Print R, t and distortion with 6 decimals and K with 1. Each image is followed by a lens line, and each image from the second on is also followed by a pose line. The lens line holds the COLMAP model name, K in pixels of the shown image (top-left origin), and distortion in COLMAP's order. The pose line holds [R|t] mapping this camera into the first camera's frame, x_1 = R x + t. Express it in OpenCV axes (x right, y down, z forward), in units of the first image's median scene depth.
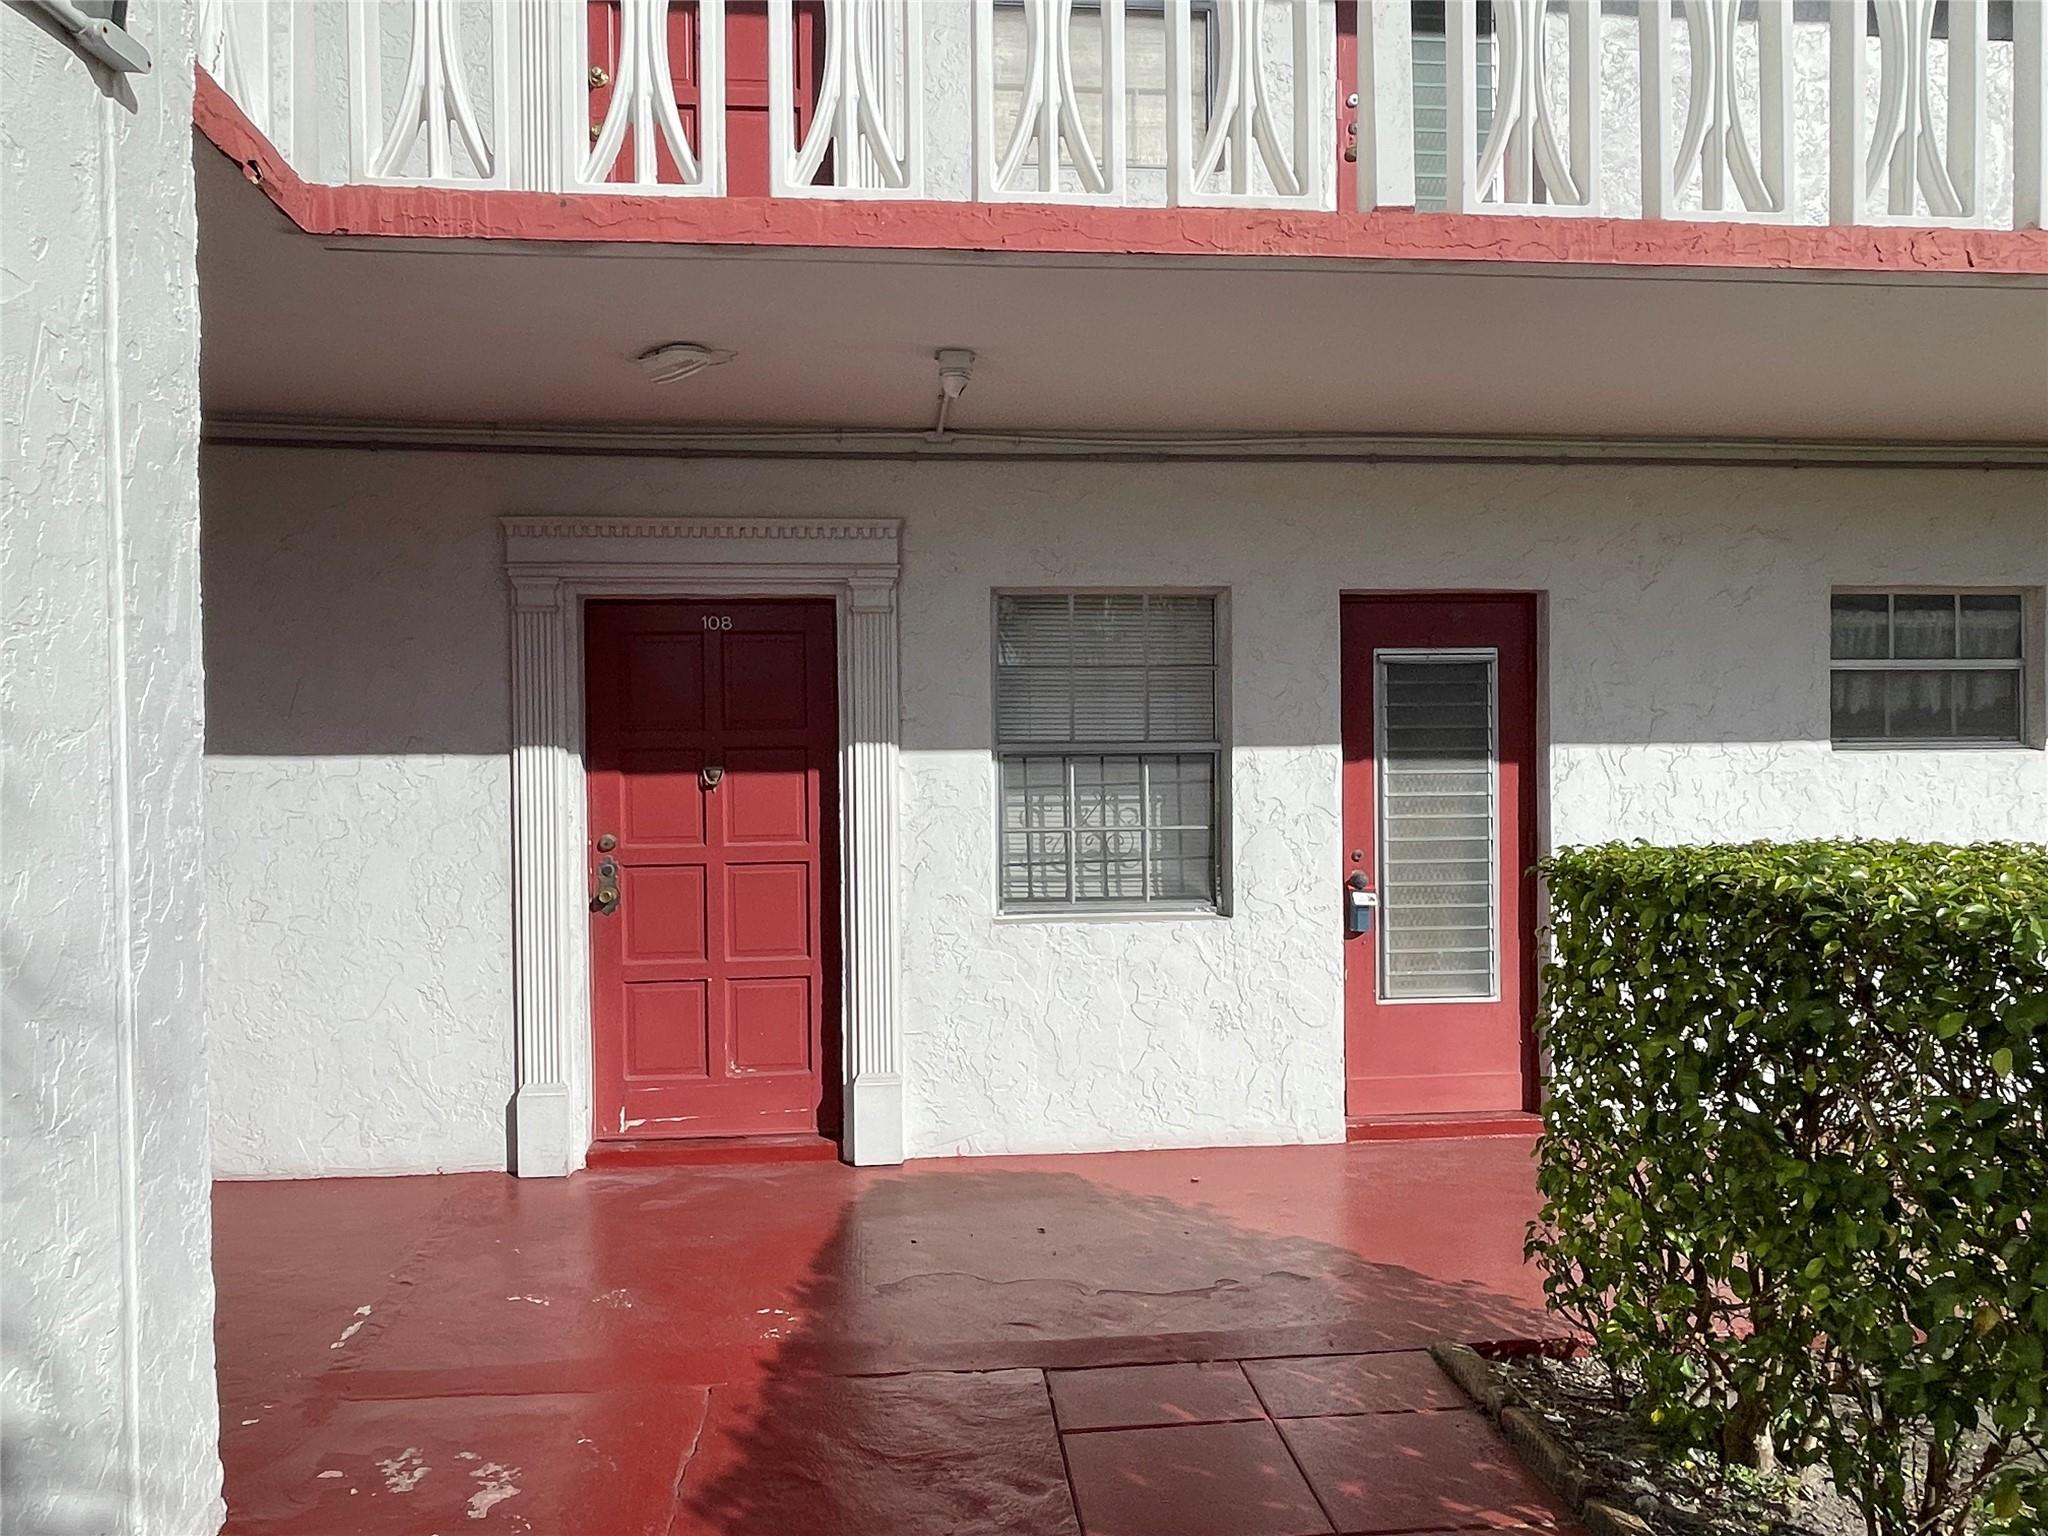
lens RADIAL K [[1384.7, 0, 1024.0], [0, 1384.7, 768.0], [0, 0, 1]] dist [0.001840, -0.000185]
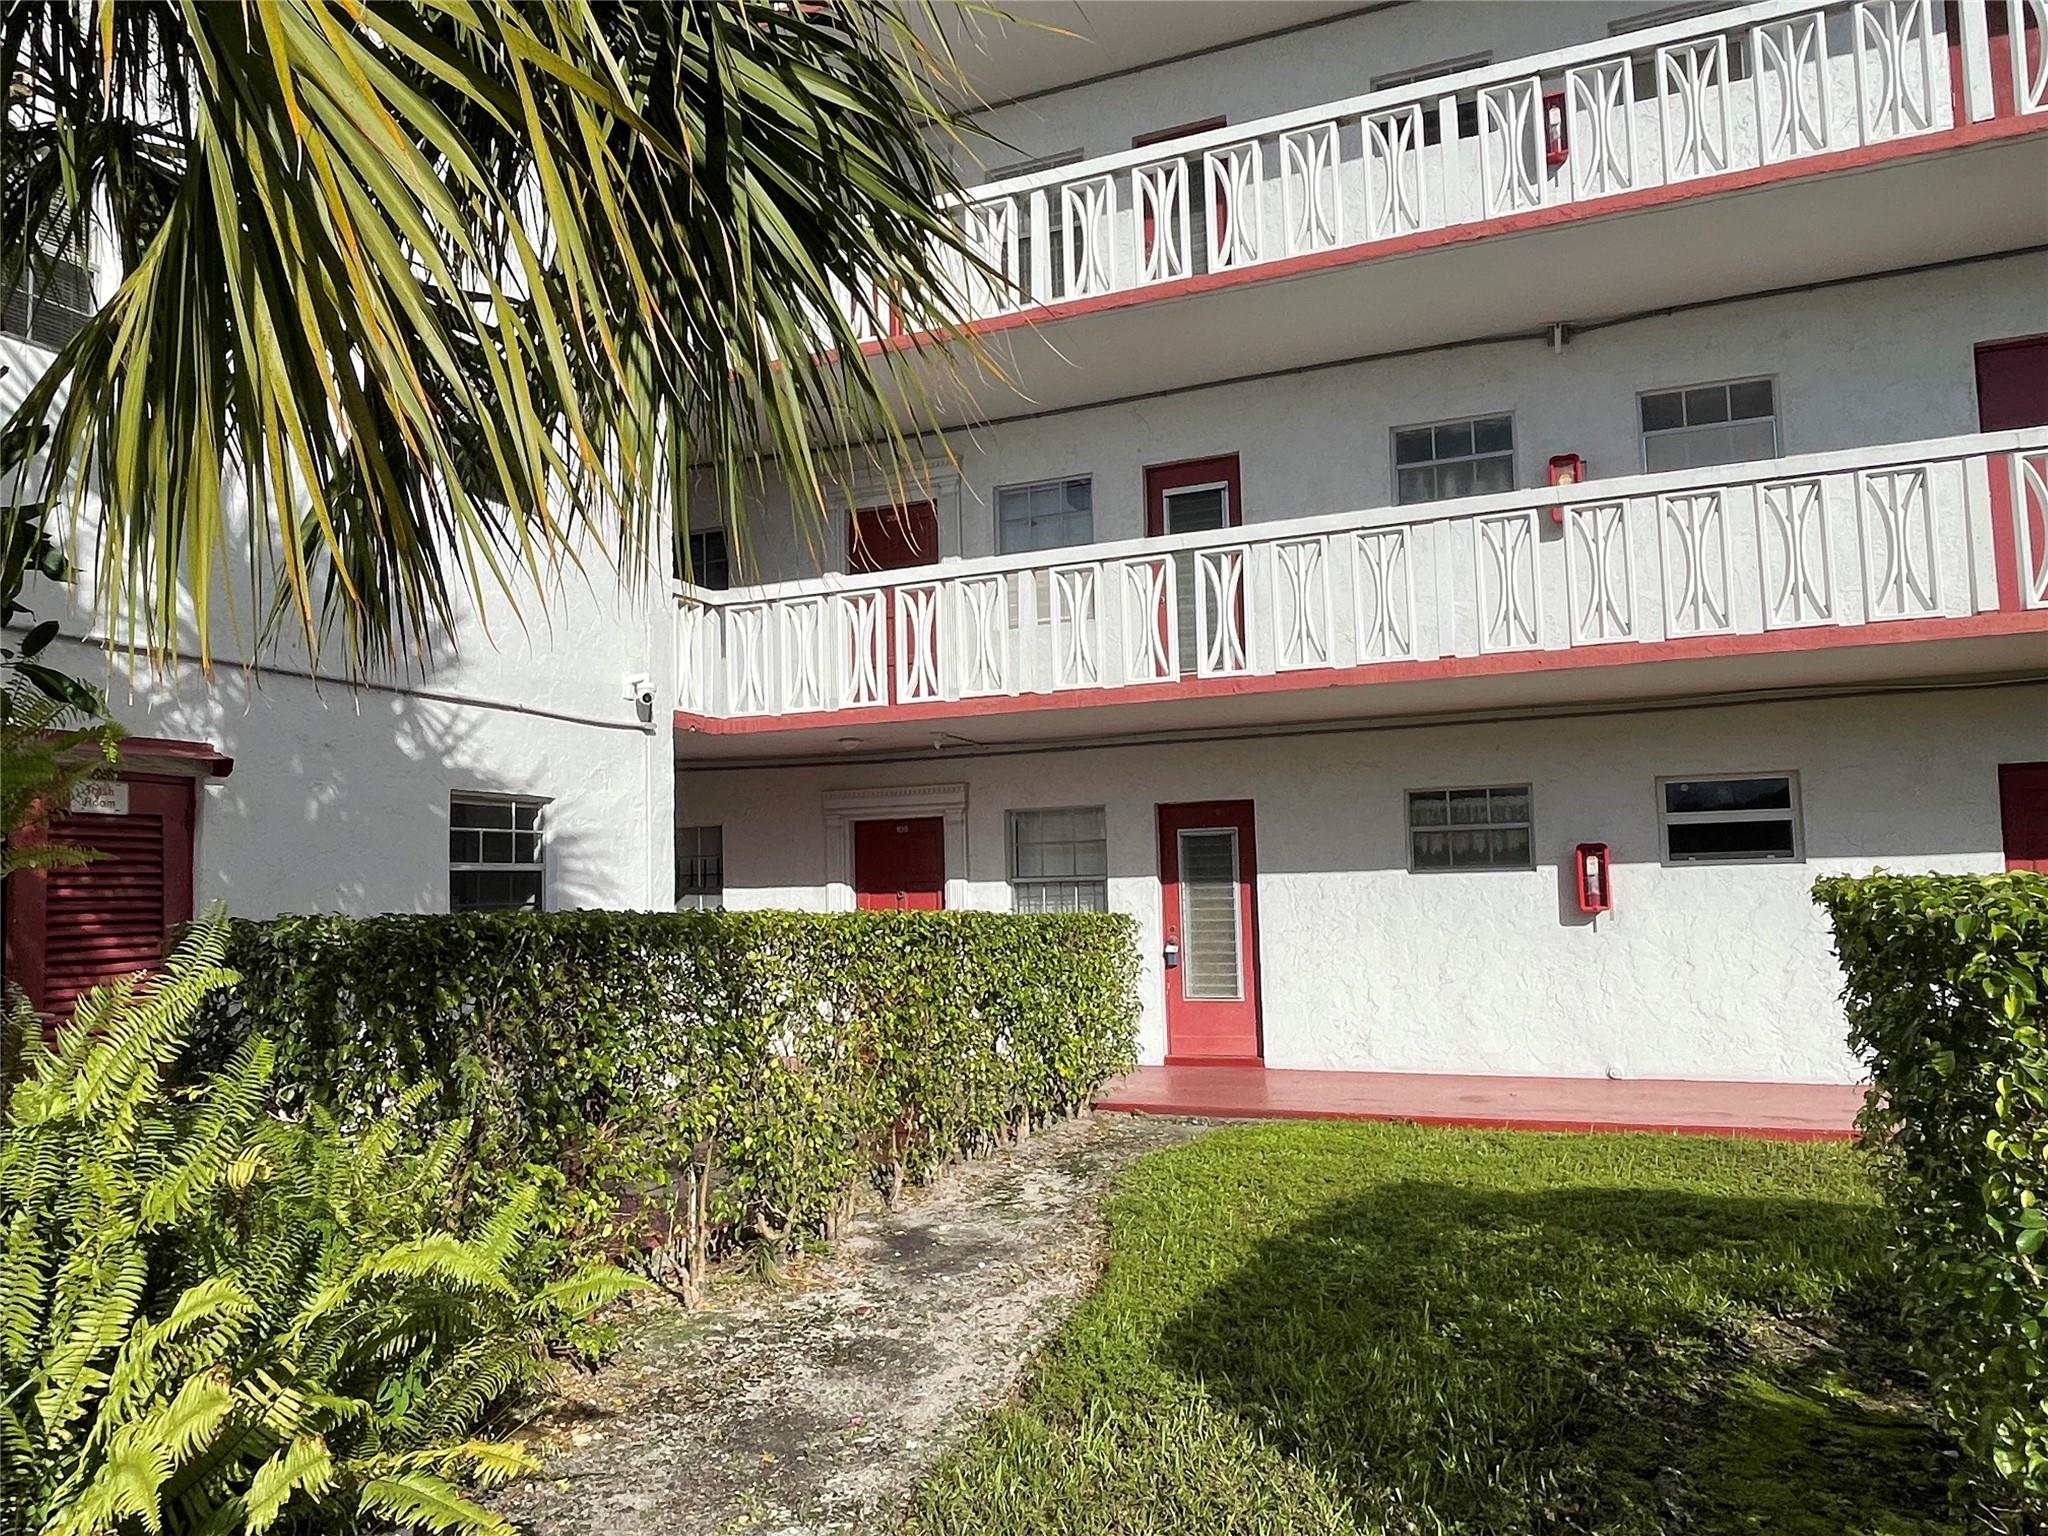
lens RADIAL K [[1384.7, 0, 1024.0], [0, 1384.7, 768.0], [0, 0, 1]] dist [0.001840, -0.000185]
pose [[0.890394, -0.051749, -0.452239, 1.003487], [0.020978, 0.997126, -0.072798, -0.031420], [0.454707, 0.055332, 0.888921, -0.984478]]
